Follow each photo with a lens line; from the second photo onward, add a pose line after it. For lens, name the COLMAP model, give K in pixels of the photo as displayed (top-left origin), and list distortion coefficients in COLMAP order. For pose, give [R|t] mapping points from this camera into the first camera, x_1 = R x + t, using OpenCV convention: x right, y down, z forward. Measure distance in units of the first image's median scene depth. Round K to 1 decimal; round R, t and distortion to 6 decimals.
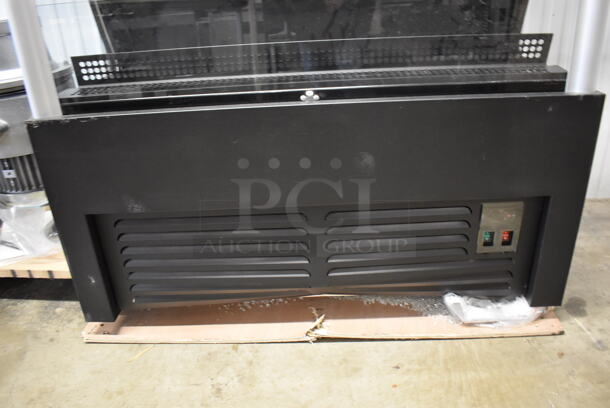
lens RADIAL K [[476.1, 0, 307.9], [0, 476.1, 202.6], [0, 0, 1]] dist [-0.101420, 0.023136]
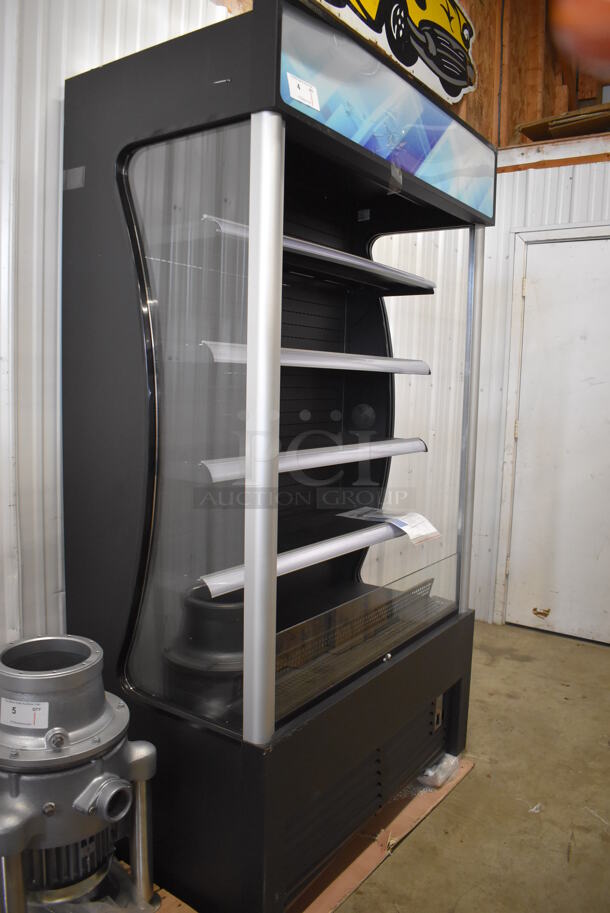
lens RADIAL K [[712.6, 0, 301.5], [0, 712.6, 460.0], [0, 0, 1]] dist [-0.101420, 0.023136]
pose [[0.558511, -0.027042, 0.829056, -1.538728], [0.301519, 0.937719, -0.172538, -0.405527], [-0.772756, 0.346340, 0.531880, -0.096976]]
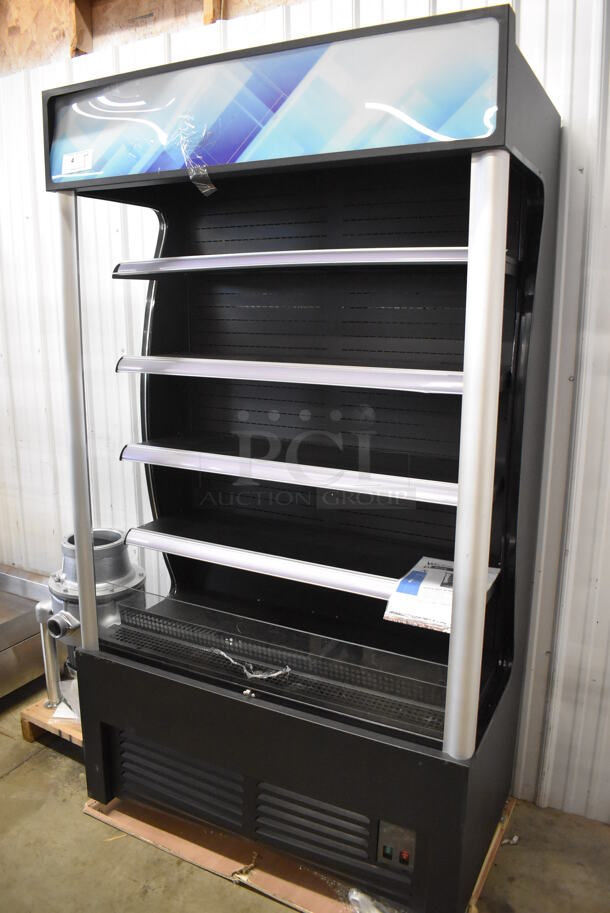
lens RADIAL K [[712.6, 0, 299.6], [0, 712.6, 453.6], [0, 0, 1]] dist [-0.101420, 0.023136]
pose [[0.893151, 0.146427, -0.425253, 0.712641], [-0.235181, 0.958002, -0.164078, -0.475111], [0.383368, 0.246558, 0.890078, -0.695747]]
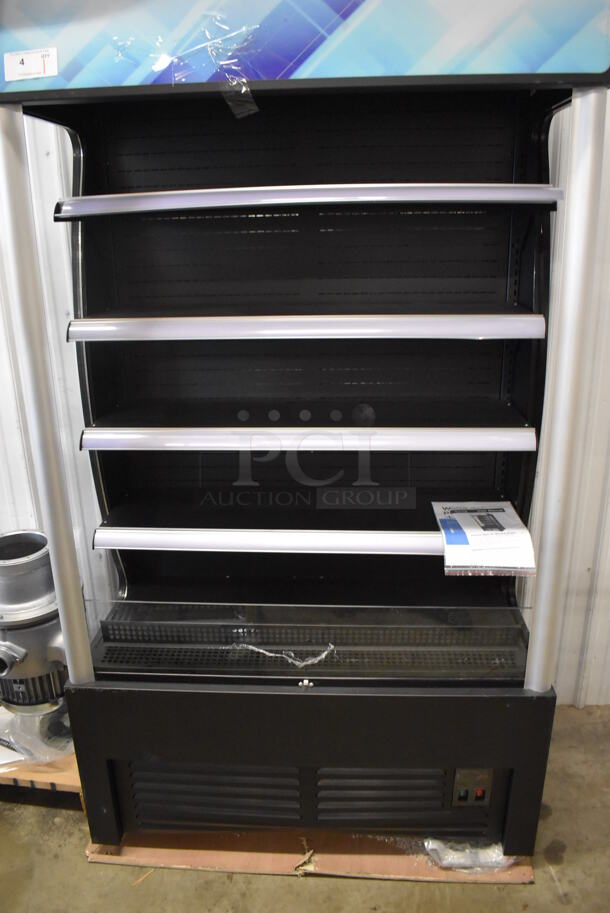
lens RADIAL K [[712.6, 0, 302.6], [0, 712.6, 456.3], [0, 0, 1]] dist [-0.101420, 0.023136]
pose [[0.998705, 0.042169, -0.028457, 0.017998], [-0.045111, 0.992663, -0.112185, -0.493264], [0.023518, 0.113324, 0.993280, -0.694717]]
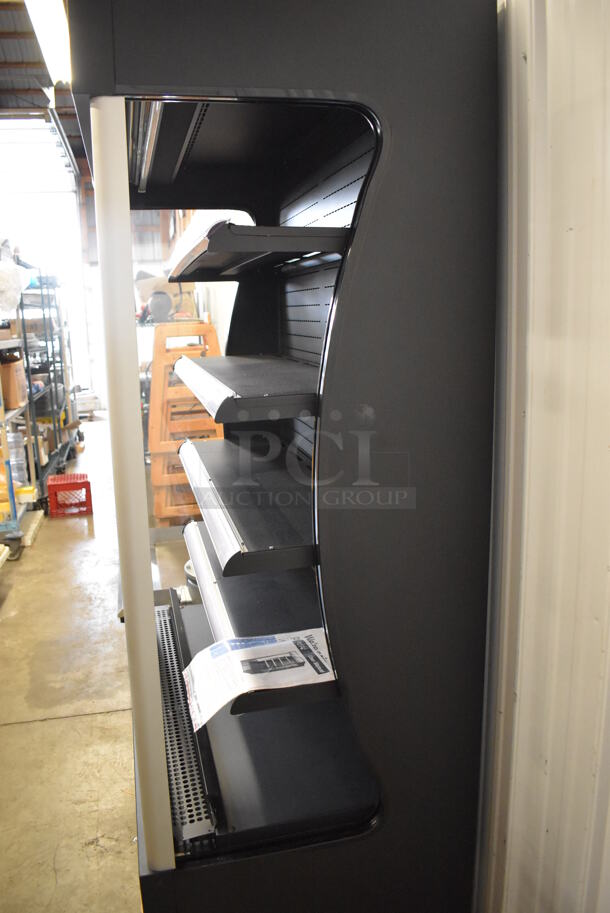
lens RADIAL K [[712.6, 0, 305.7], [0, 712.6, 455.3], [0, 0, 1]] dist [-0.101420, 0.023136]
pose [[0.257938, 0.234841, -0.937186, 1.436469], [-0.398804, 0.909397, 0.118116, -1.022399], [0.880013, 0.343287, 0.328223, 0.445501]]
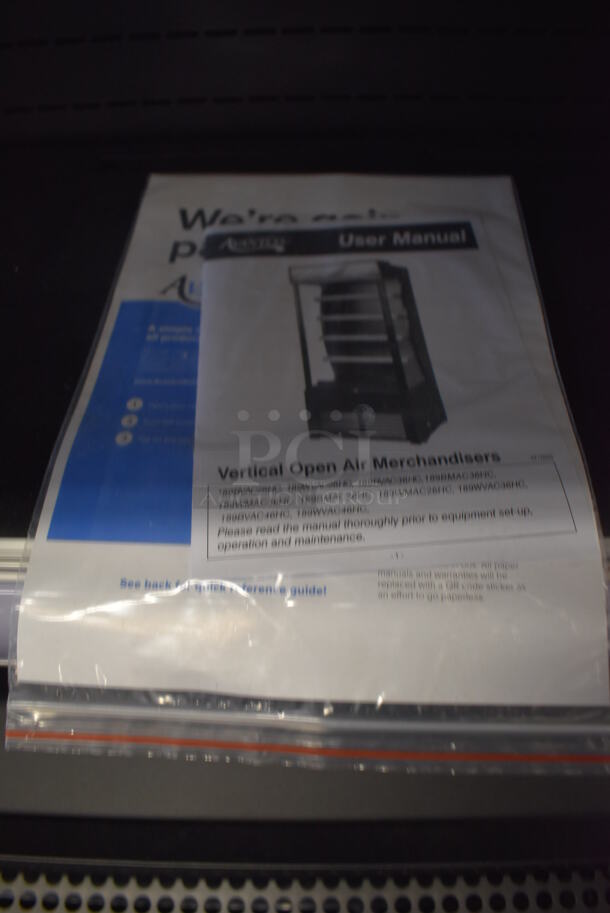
lens RADIAL K [[712.6, 0, 305.9], [0, 712.6, 456.0], [0, 0, 1]] dist [-0.101420, 0.023136]
pose [[0.998948, 0.044360, -0.011595, 0.376196], [-0.033261, 0.875170, 0.482671, -0.640643], [0.031559, -0.481778, 0.875725, 0.630696]]
